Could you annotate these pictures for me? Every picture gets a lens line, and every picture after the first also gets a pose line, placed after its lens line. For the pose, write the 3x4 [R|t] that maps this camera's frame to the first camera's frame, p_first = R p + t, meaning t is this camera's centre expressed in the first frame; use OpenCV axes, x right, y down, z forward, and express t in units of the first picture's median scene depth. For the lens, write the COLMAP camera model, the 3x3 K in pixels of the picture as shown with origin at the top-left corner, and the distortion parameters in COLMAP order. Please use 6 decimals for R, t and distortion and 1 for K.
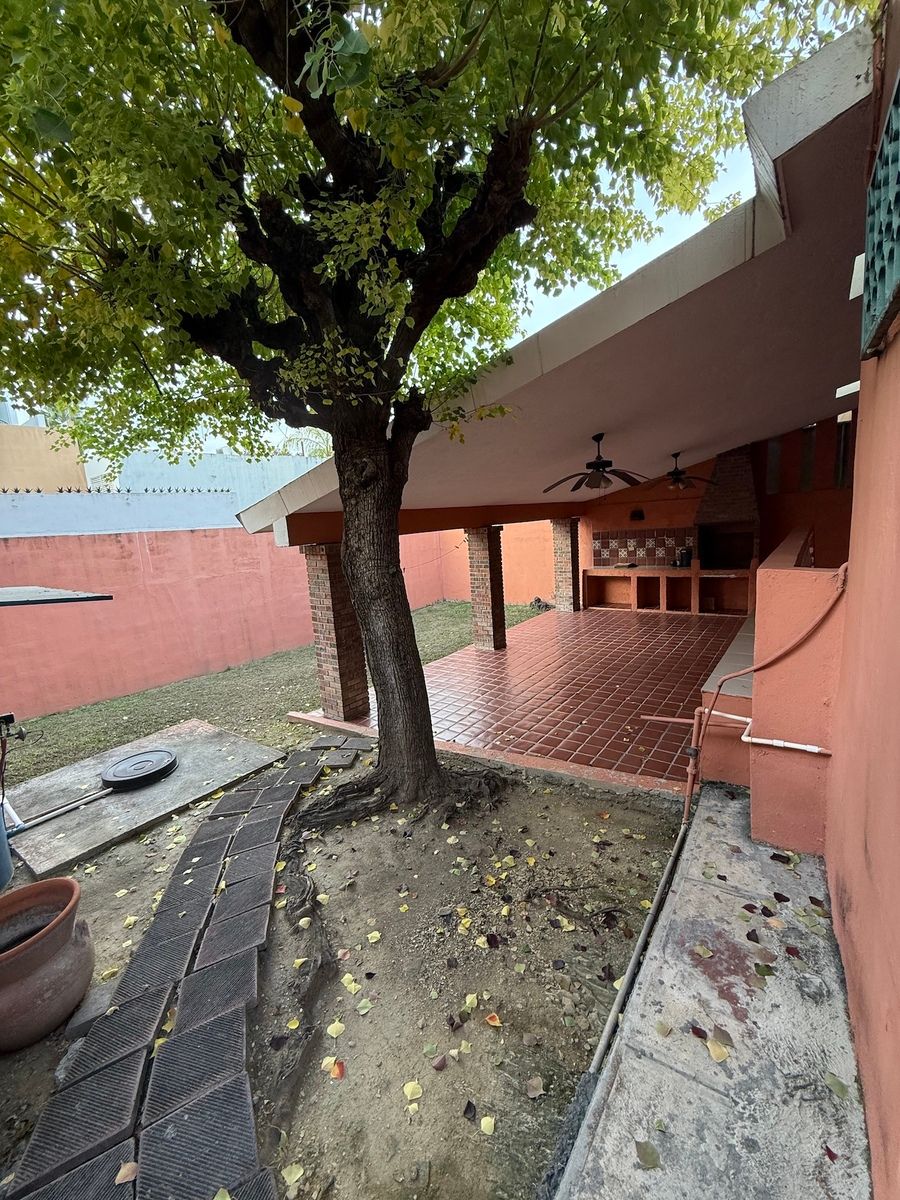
lens RADIAL K [[483.0, 0, 450.0], [0, 483.0, 600.0], [0, 0, 1]] dist [0.000445, -0.000136]
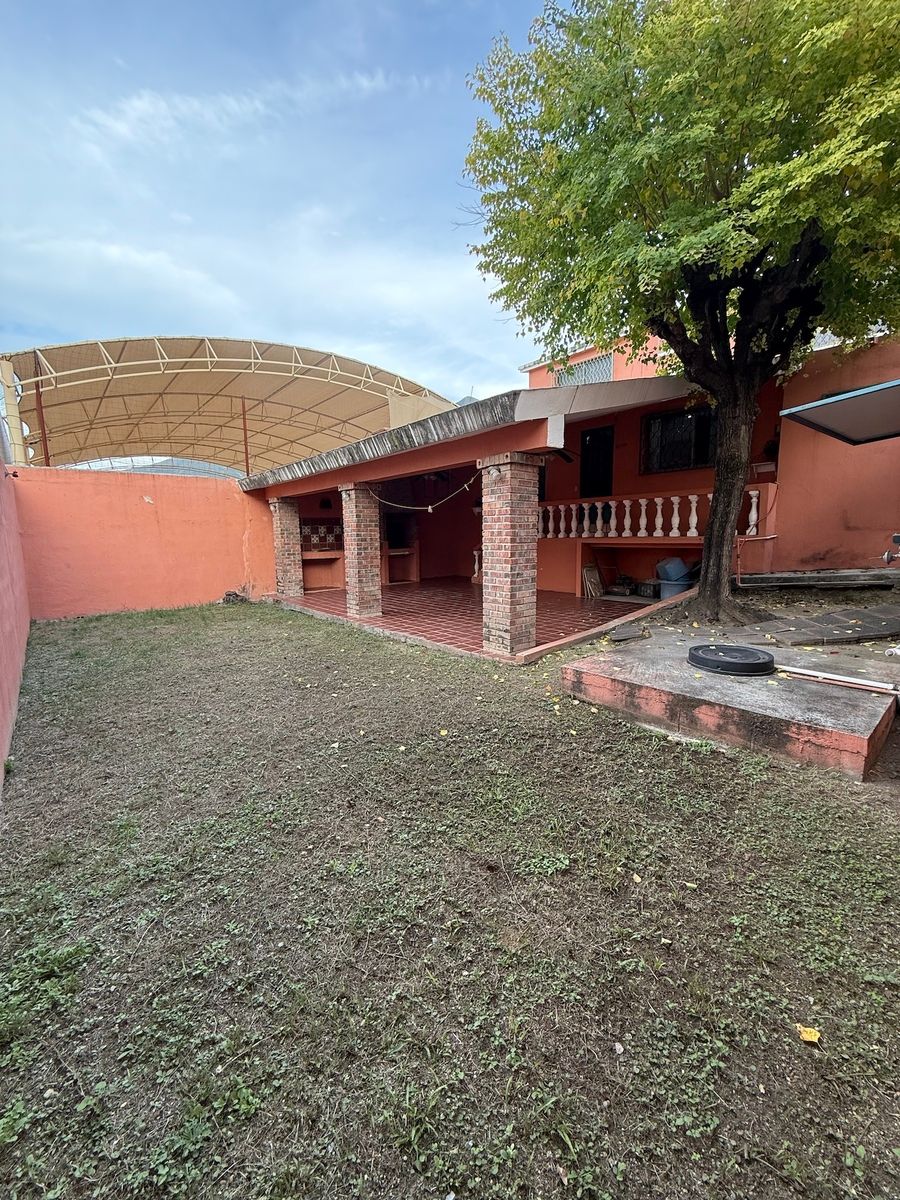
lens RADIAL K [[483.0, 0, 450.0], [0, 483.0, 600.0], [0, 0, 1]] dist [0.000445, -0.000136]
pose [[0.225273, -0.076227, 0.971309, -1.212468], [0.185731, 0.982013, 0.033991, 0.097533], [-0.956429, 0.172745, 0.235378, 0.964418]]
